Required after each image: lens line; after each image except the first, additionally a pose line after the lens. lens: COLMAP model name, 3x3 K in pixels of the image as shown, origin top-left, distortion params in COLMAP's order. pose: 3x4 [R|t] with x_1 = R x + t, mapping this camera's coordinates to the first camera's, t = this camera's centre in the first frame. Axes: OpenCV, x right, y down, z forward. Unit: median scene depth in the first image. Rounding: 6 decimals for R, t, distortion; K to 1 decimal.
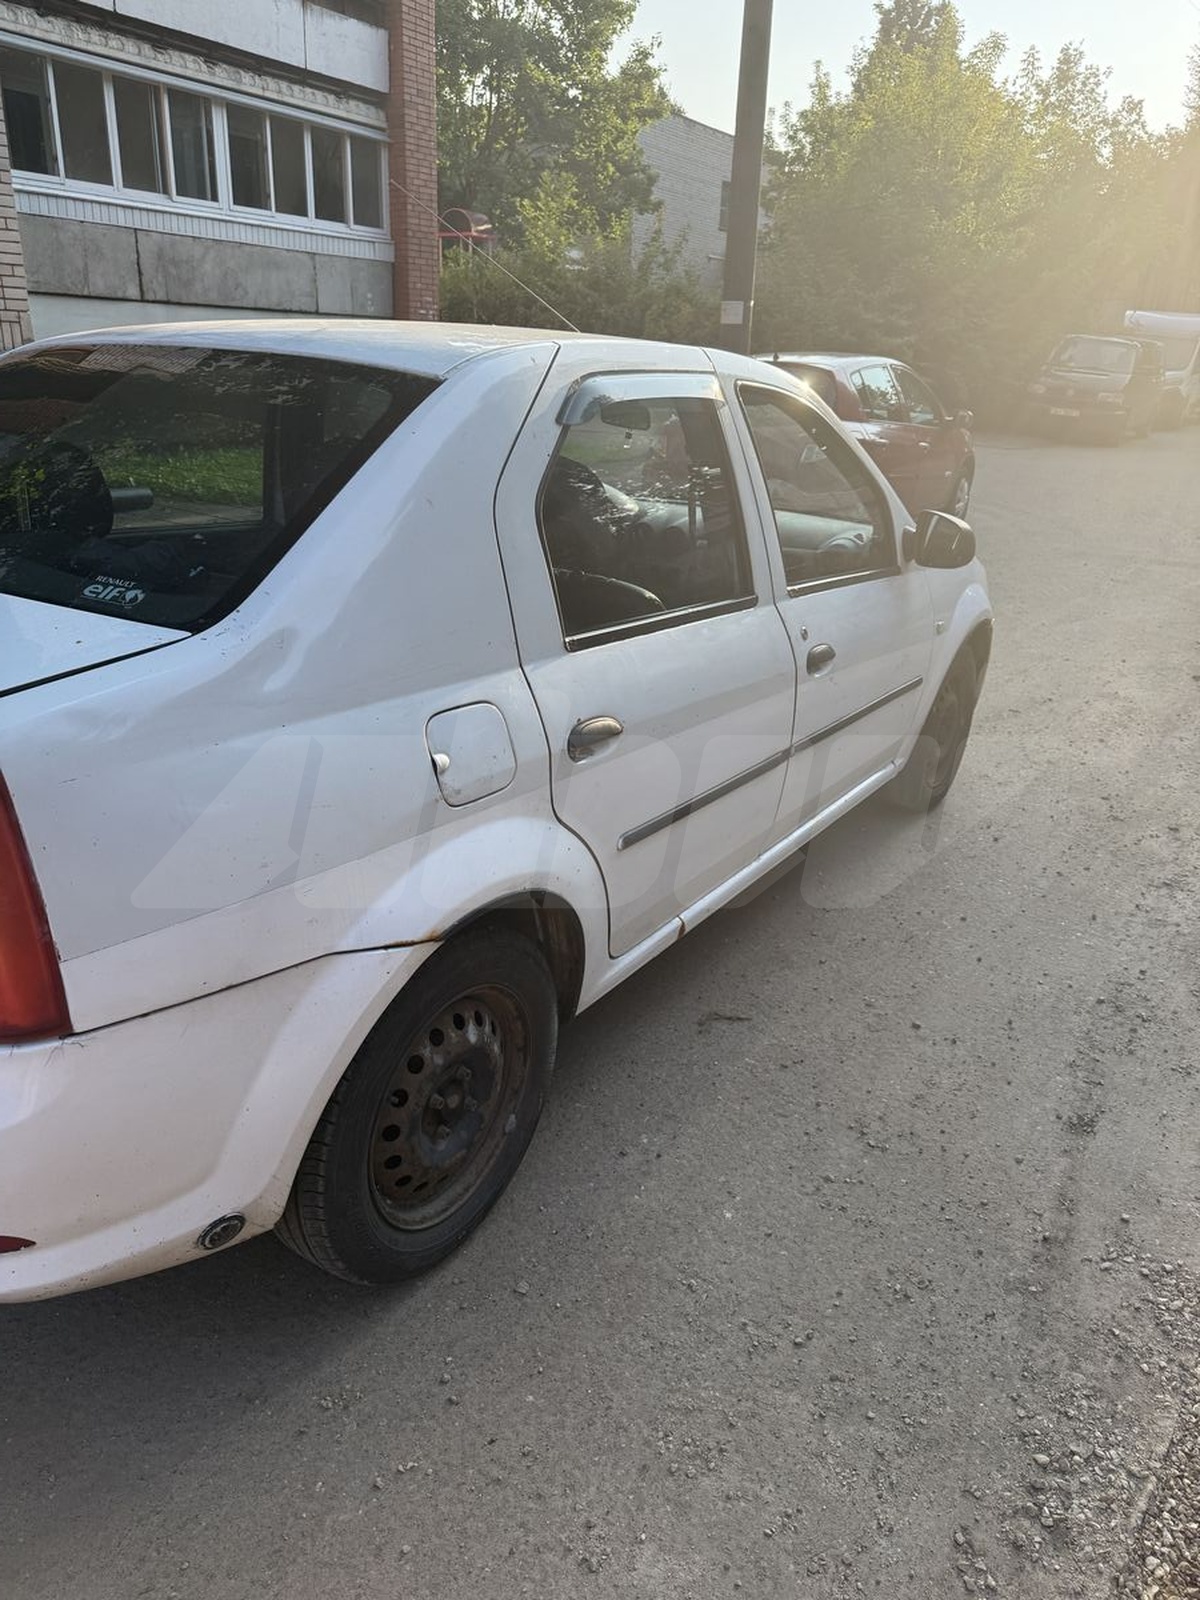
lens RADIAL K [[1151.1, 0, 600.0], [0, 1151.1, 800.0], [0, 0, 1]] dist [0.002769, 0.000347]
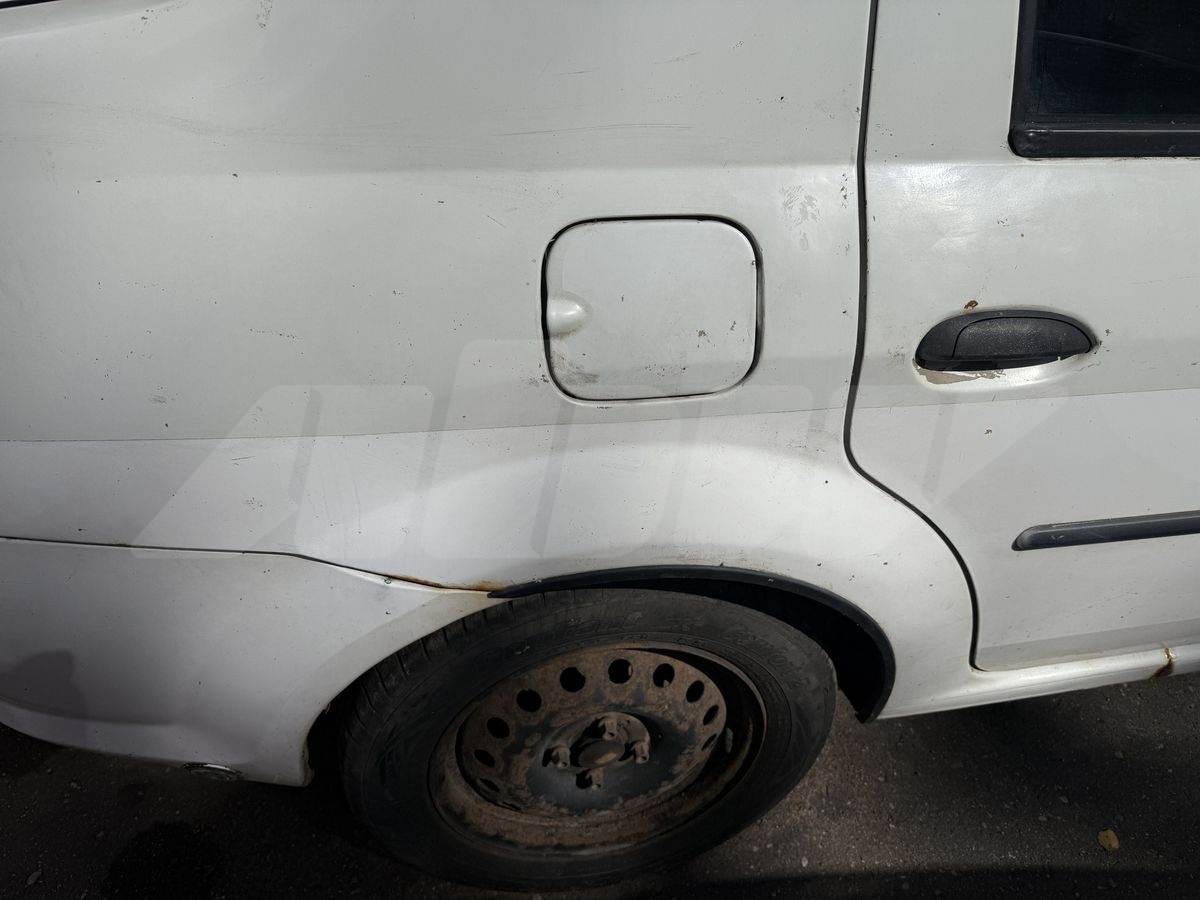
lens RADIAL K [[863.3, 0, 600.0], [0, 863.3, 450.0], [0, 0, 1]] dist [0.002769, 0.000347]
pose [[0.687099, 0.419224, -0.593419, 0.124117], [-0.241984, 0.902157, 0.357150, -0.113821], [0.685083, -0.101799, 0.721317, 0.671065]]
